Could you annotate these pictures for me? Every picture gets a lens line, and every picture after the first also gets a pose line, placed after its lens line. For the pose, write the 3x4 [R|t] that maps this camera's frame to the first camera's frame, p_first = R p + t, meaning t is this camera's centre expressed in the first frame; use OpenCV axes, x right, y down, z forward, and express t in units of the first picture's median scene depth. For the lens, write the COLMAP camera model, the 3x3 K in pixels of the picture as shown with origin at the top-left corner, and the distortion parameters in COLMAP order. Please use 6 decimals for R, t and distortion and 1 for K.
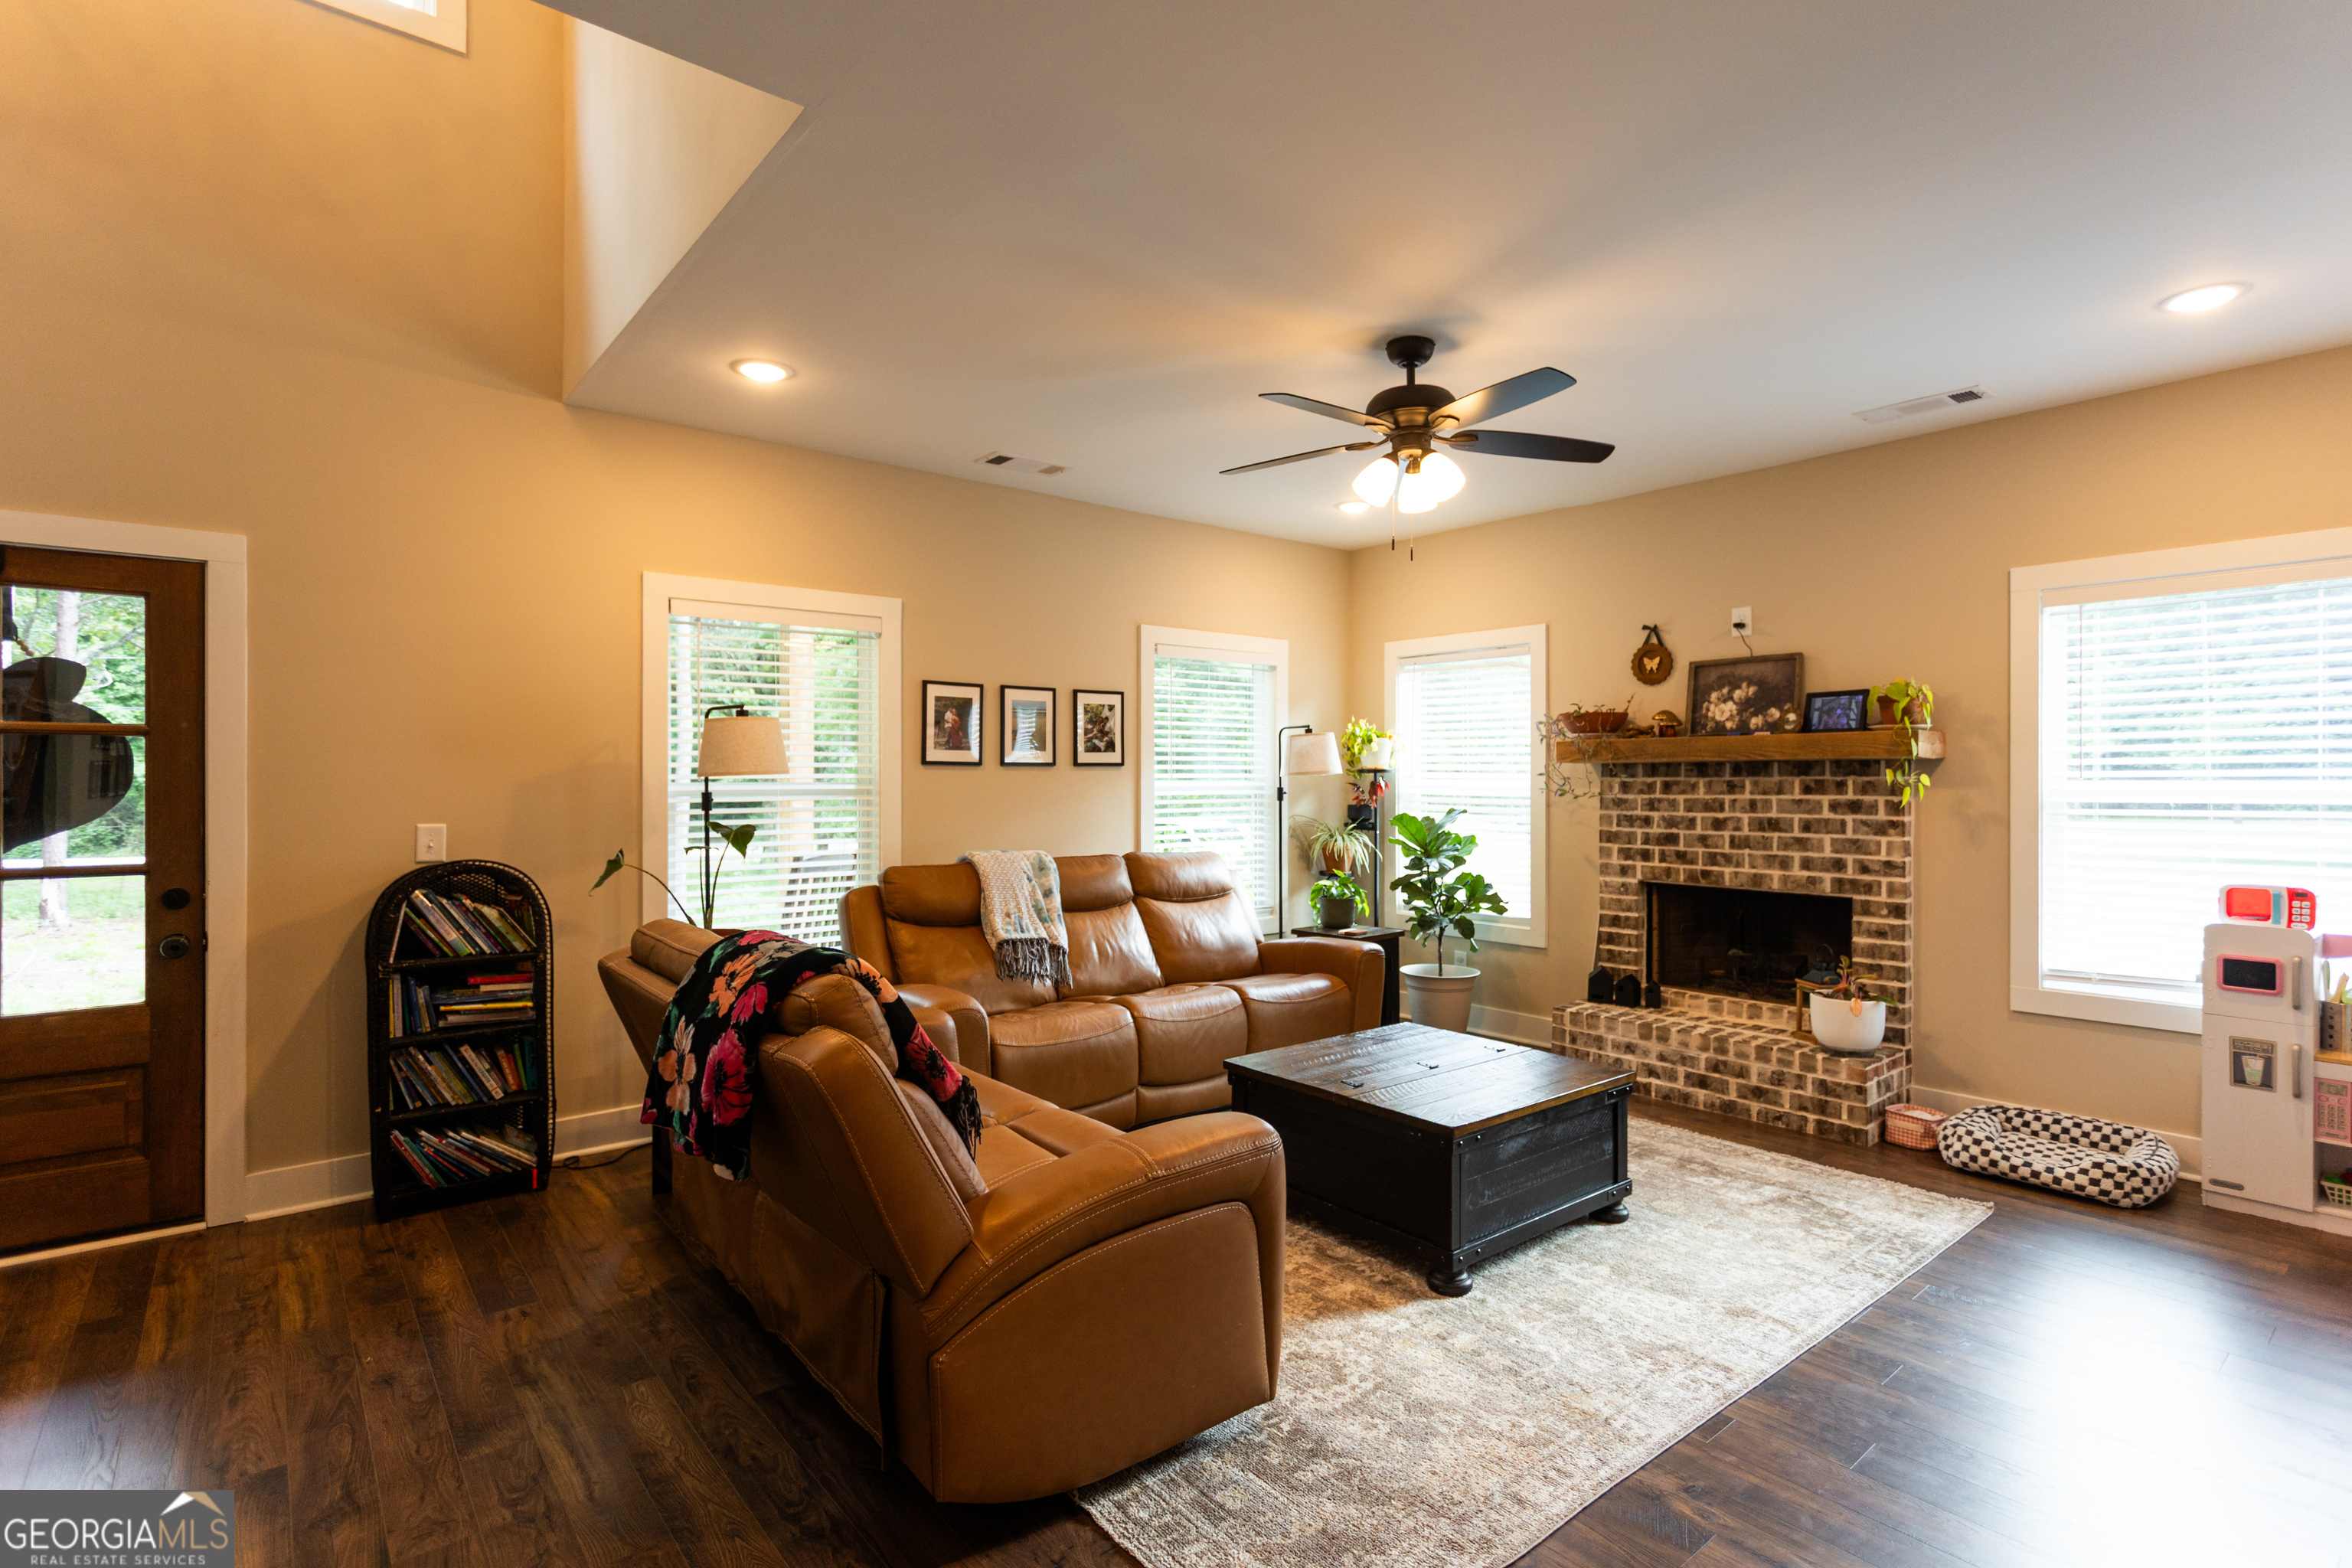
lens RADIAL K [[1119.3, 0, 1180.1], [0, 1119.3, 784.1], [0, 0, 1]] dist [0.001261, 0.001936]
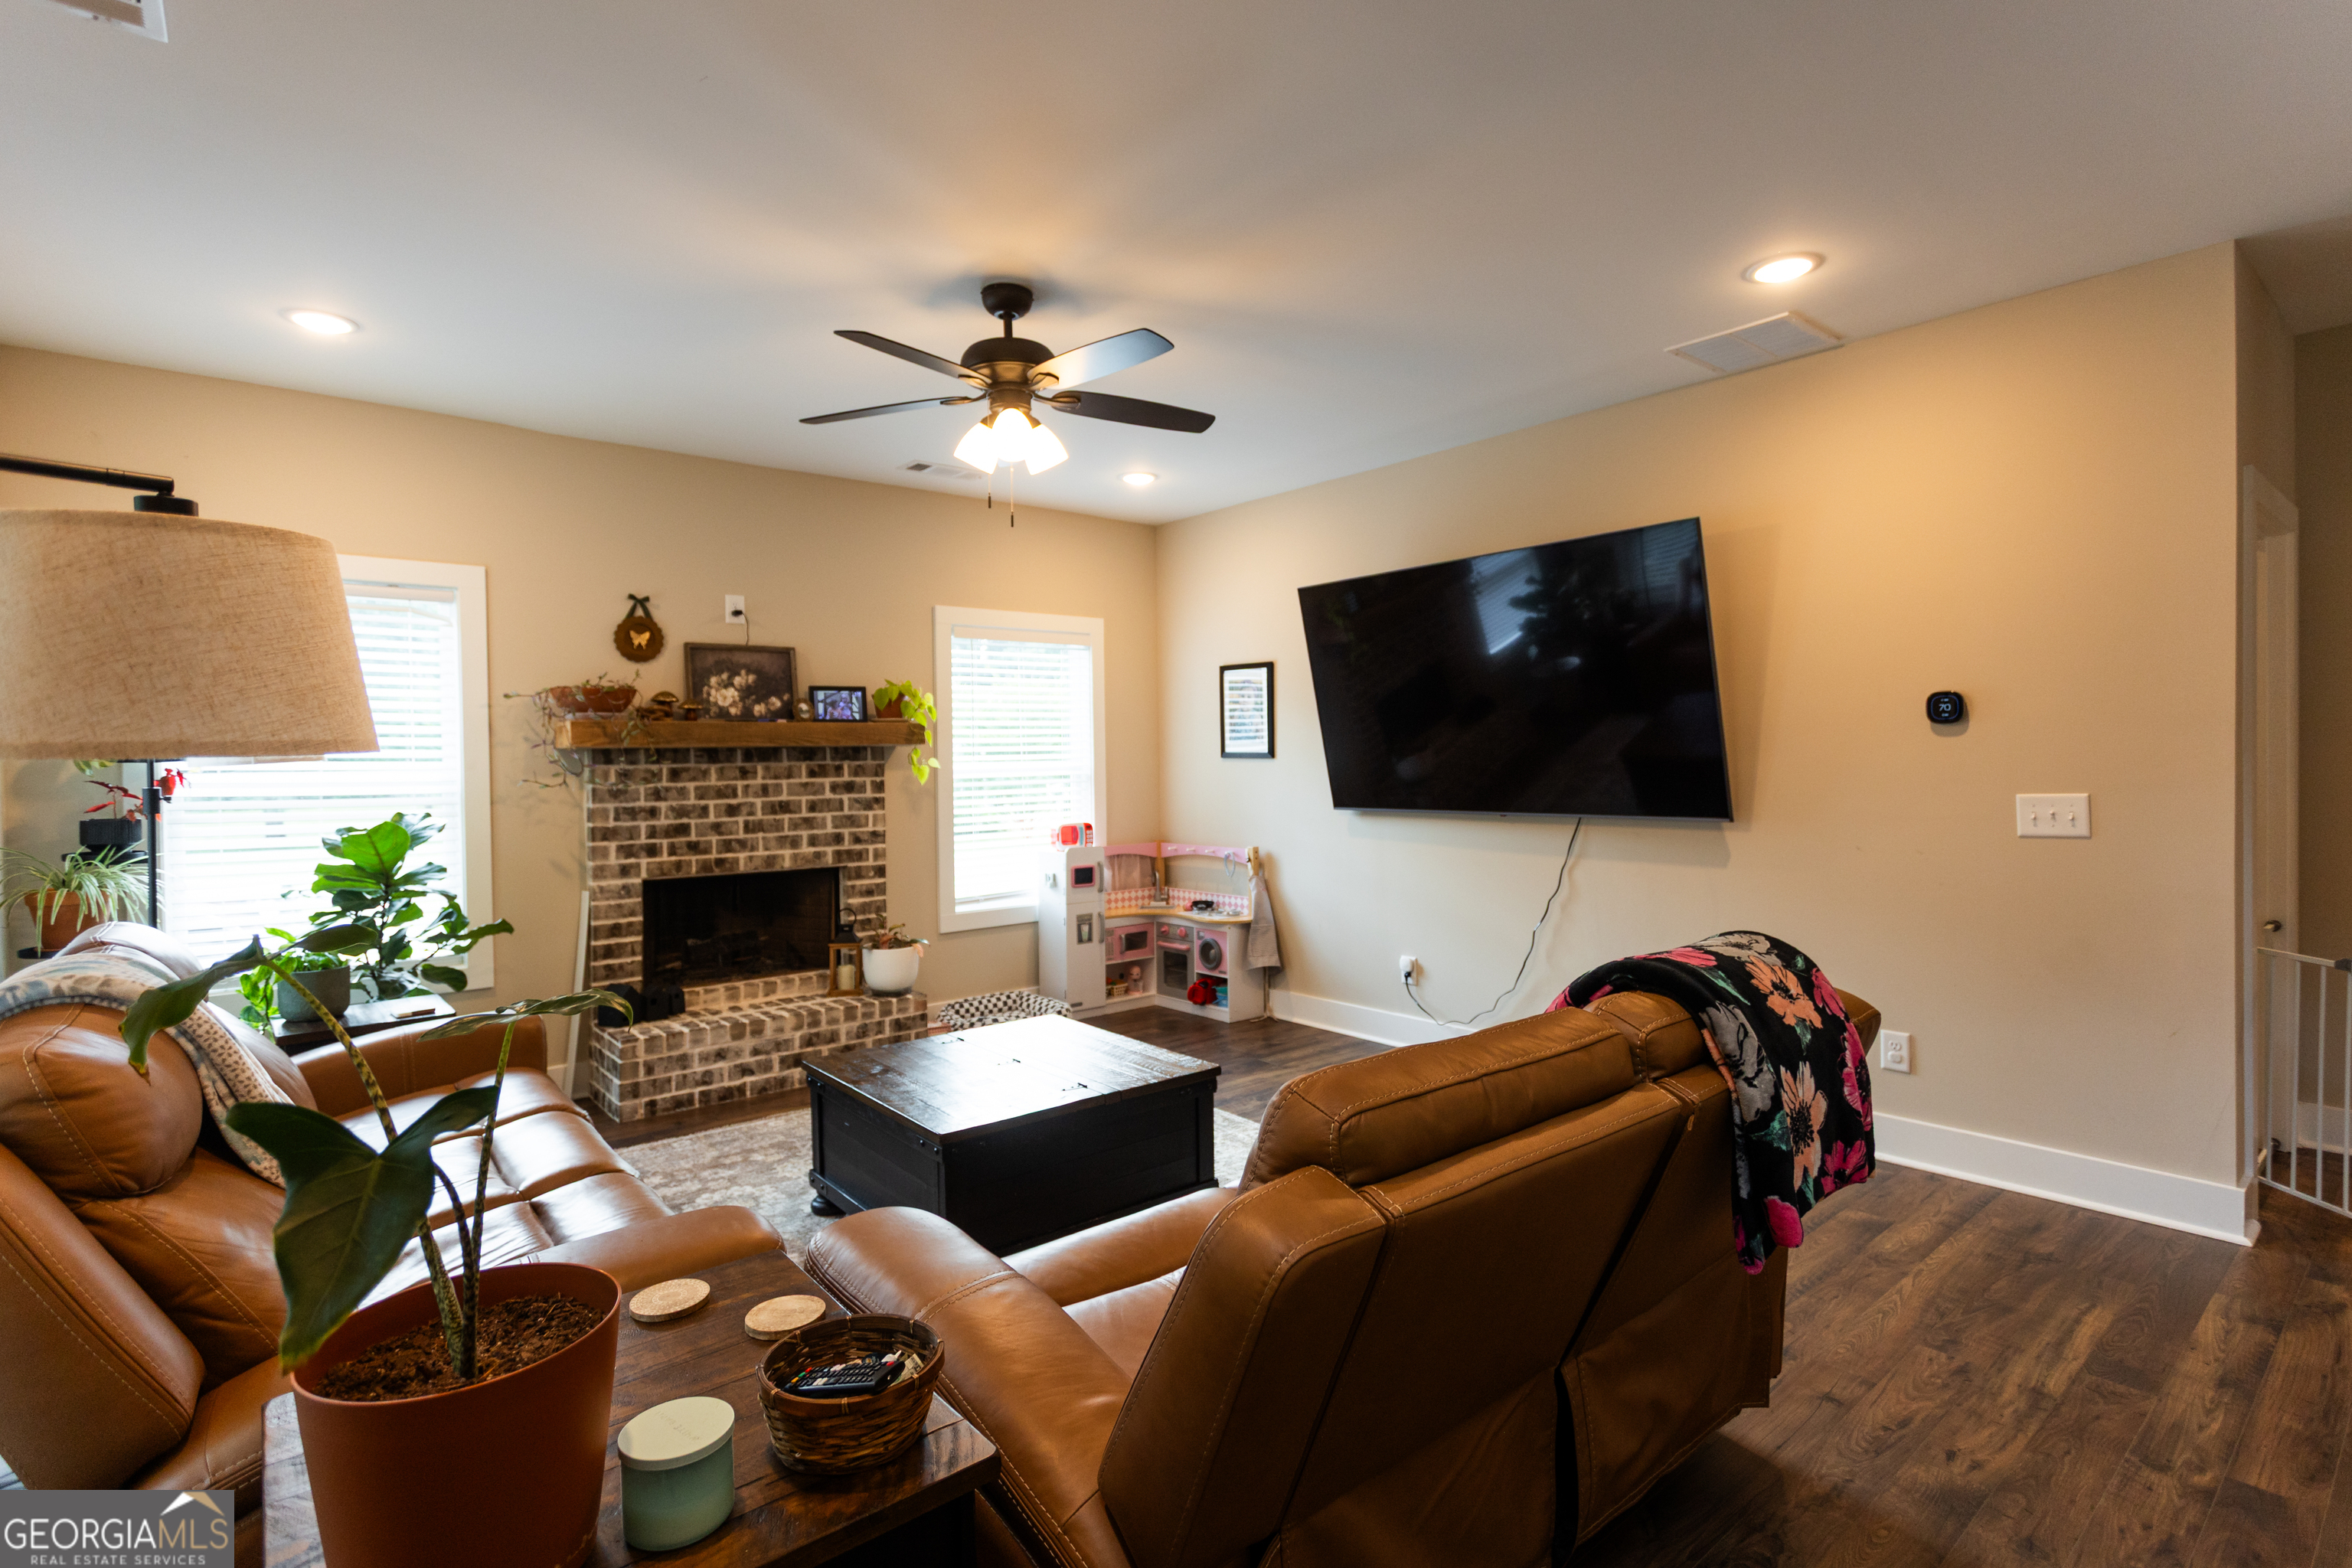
lens RADIAL K [[1119.3, 0, 1174.1], [0, 1119.3, 779.5], [0, 0, 1]] dist [0.001261, 0.001936]
pose [[0.004389, -0.017581, 0.999836, -0.516252], [0.019366, 0.999659, 0.017493, -0.001469], [-0.999803, 0.019286, 0.004728, 0.608938]]
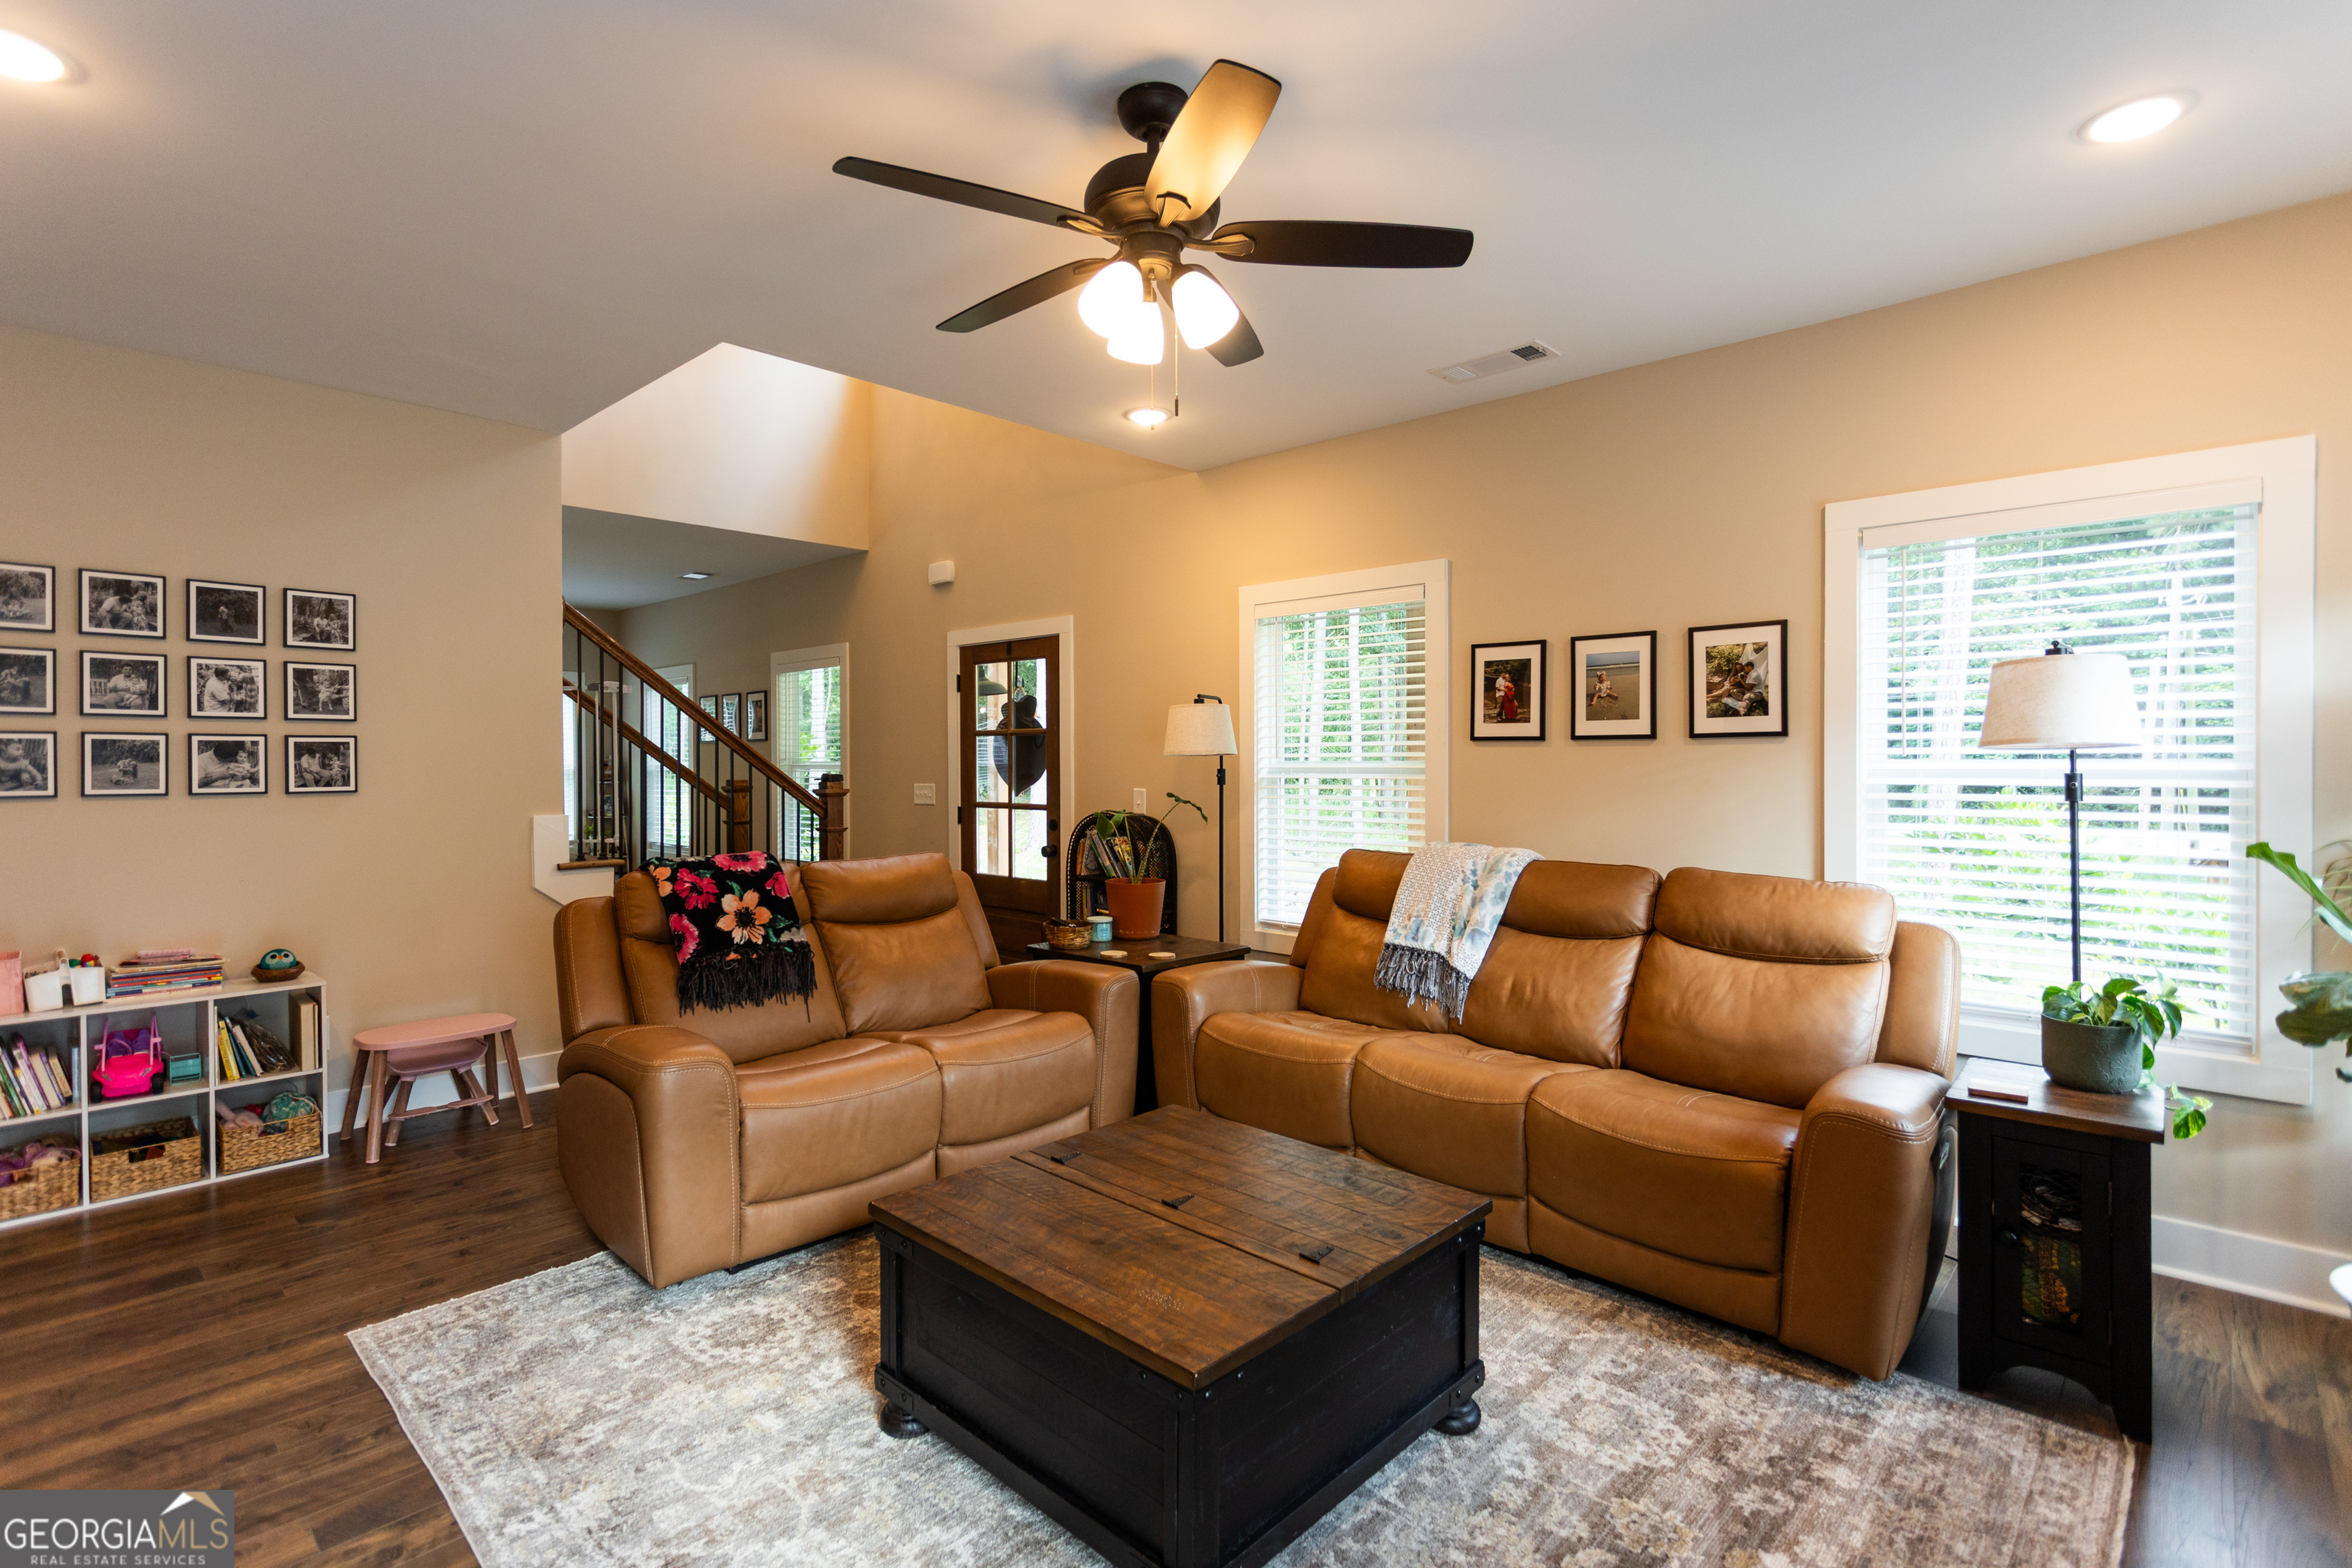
lens RADIAL K [[1119.3, 0, 1165.9], [0, 1119.3, 771.8], [0, 0, 1]] dist [0.001261, 0.001936]
pose [[0.119033, 0.012666, -0.992810, 0.611121], [-0.003228, 0.999918, 0.012370, -0.003222], [0.992885, 0.001732, 0.119064, 0.651276]]
